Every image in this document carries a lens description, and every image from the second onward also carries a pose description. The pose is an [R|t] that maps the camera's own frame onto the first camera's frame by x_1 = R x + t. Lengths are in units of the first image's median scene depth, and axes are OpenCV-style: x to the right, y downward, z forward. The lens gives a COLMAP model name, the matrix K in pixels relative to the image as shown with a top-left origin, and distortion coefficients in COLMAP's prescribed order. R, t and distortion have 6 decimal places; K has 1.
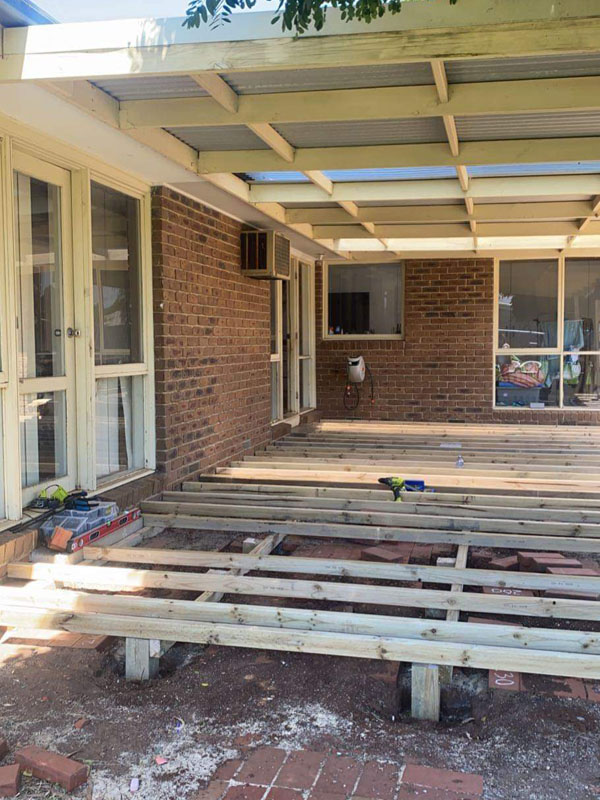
lens RADIAL K [[891.6, 0, 299.3], [0, 891.6, 395.1], [0, 0, 1]] dist [0.125596, 0.000000]
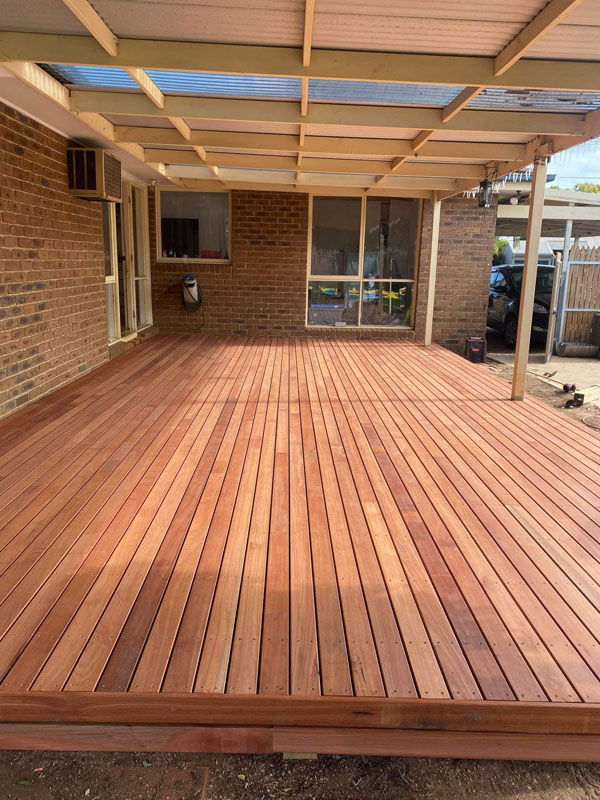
lens RADIAL K [[649.4, 0, 295.0], [0, 649.4, 406.1], [0, 0, 1]] dist [0.082235, -0.045898]
pose [[0.973611, -0.021923, 0.227158, 0.005055], [-0.015584, 0.986665, 0.162017, -0.020983], [-0.227681, -0.161281, 0.960286, 0.166478]]
